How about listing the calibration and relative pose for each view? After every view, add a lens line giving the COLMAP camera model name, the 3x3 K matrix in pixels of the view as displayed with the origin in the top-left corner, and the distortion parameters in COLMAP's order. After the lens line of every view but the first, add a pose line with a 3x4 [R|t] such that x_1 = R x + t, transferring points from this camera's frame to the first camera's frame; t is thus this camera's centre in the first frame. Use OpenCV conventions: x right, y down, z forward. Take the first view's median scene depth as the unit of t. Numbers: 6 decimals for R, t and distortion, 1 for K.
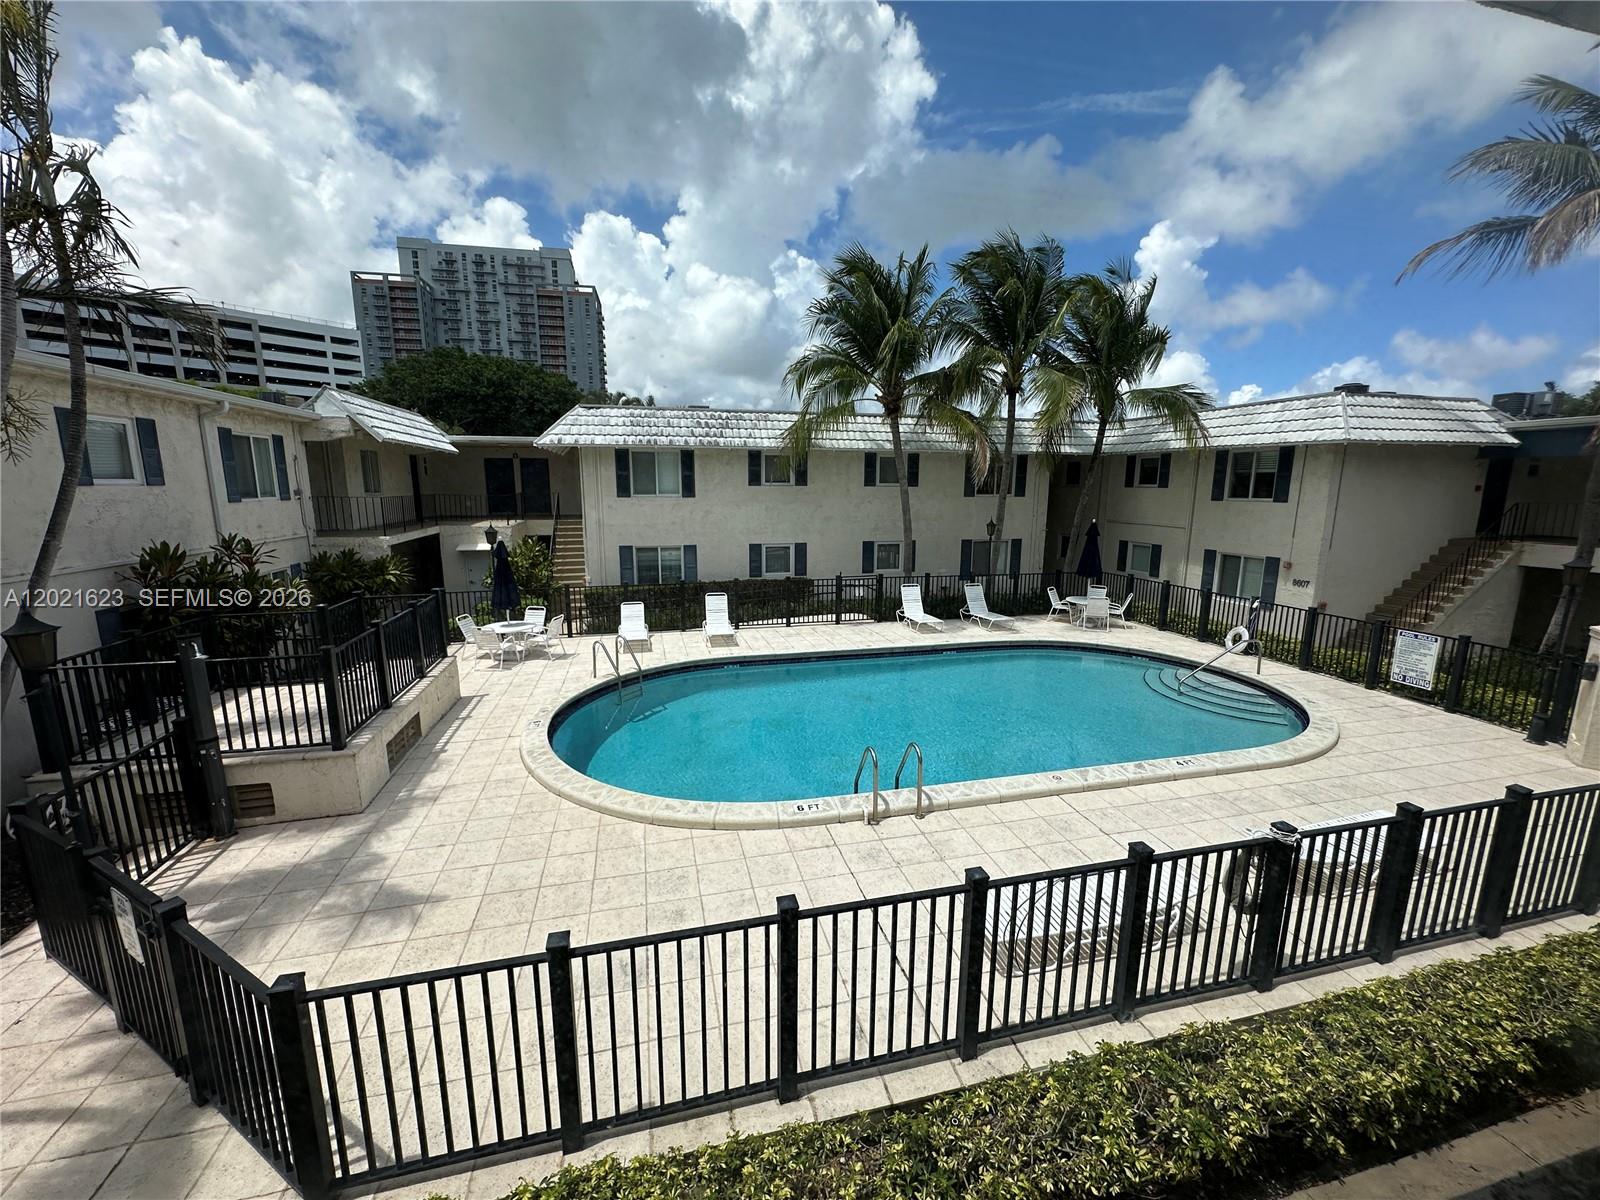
lens RADIAL K [[648.4, 0, 800.0], [0, 648.4, 600.0], [0, 0, 1]] dist [-0.016912, -0.000099]
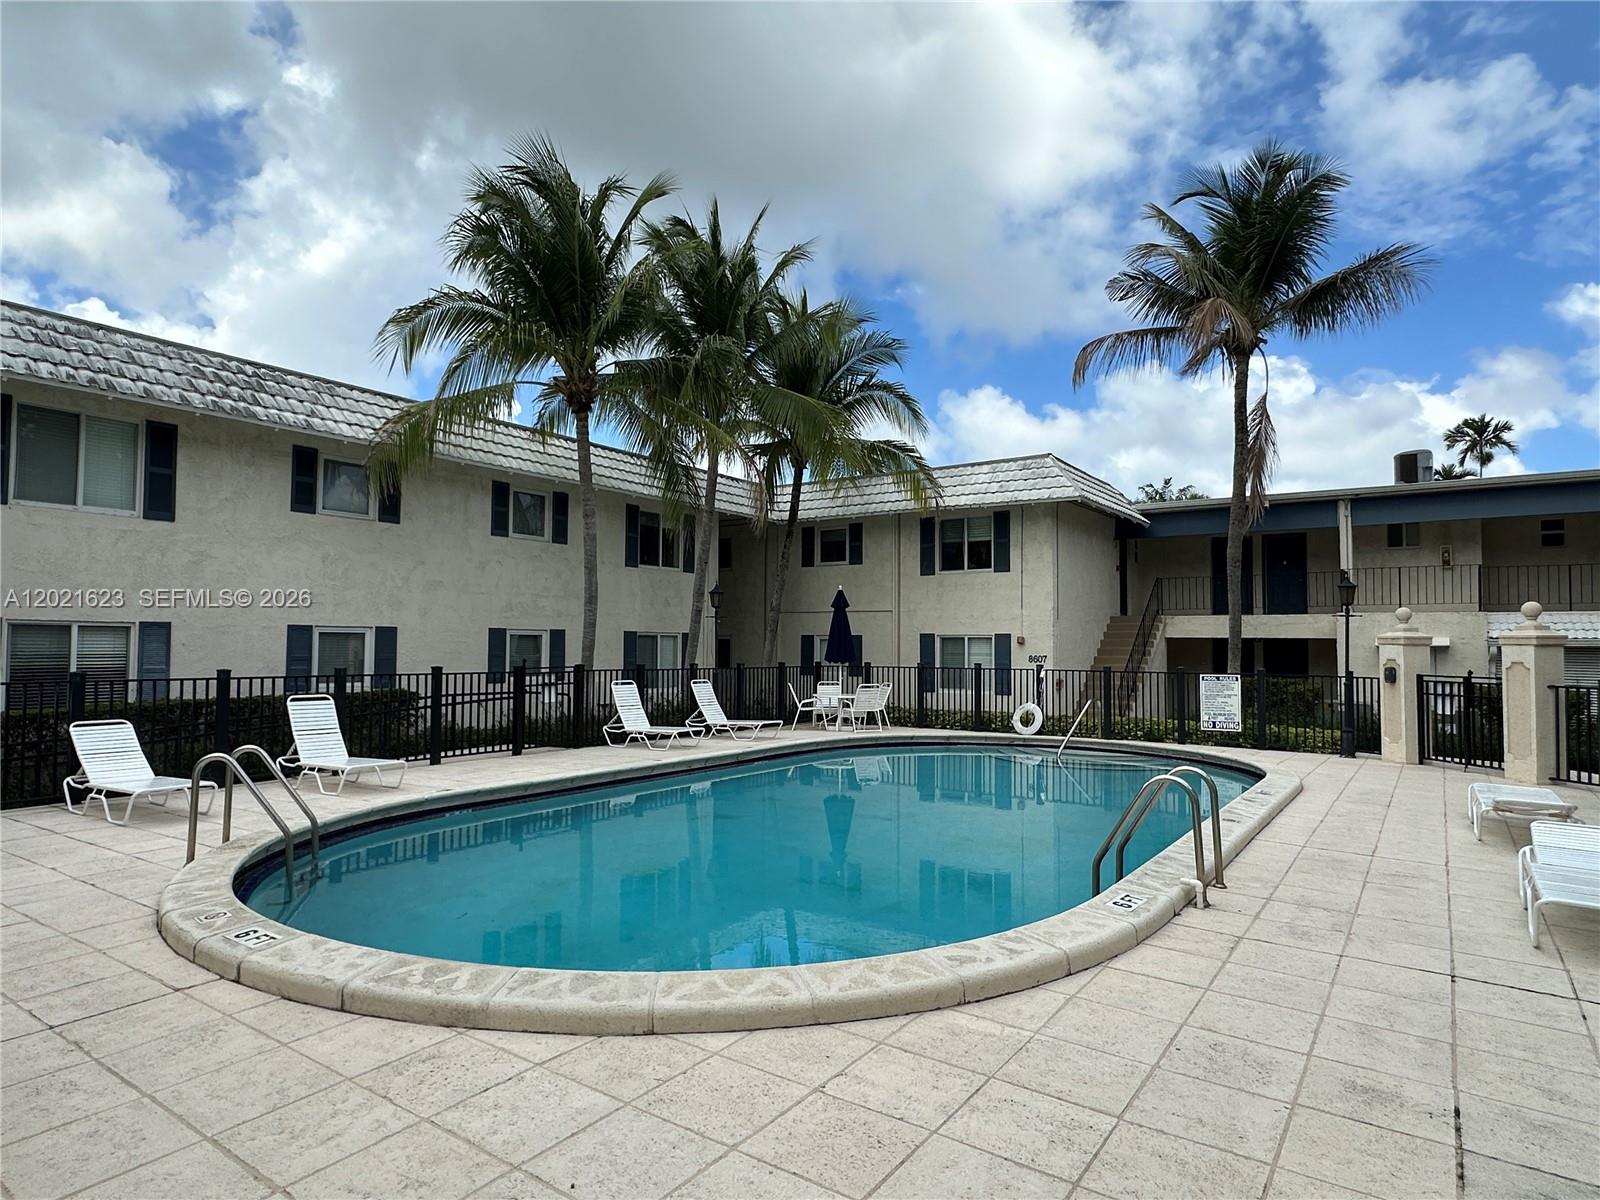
lens RADIAL K [[924.2, 0, 800.0], [0, 924.2, 600.0], [0, 0, 1]] dist [-0.002344, -0.000263]
pose [[0.749095, 0.032889, 0.661646, -0.286436], [0.114948, 0.977163, -0.178714, 0.077201], [-0.652414, 0.209929, 0.728207, 0.240227]]
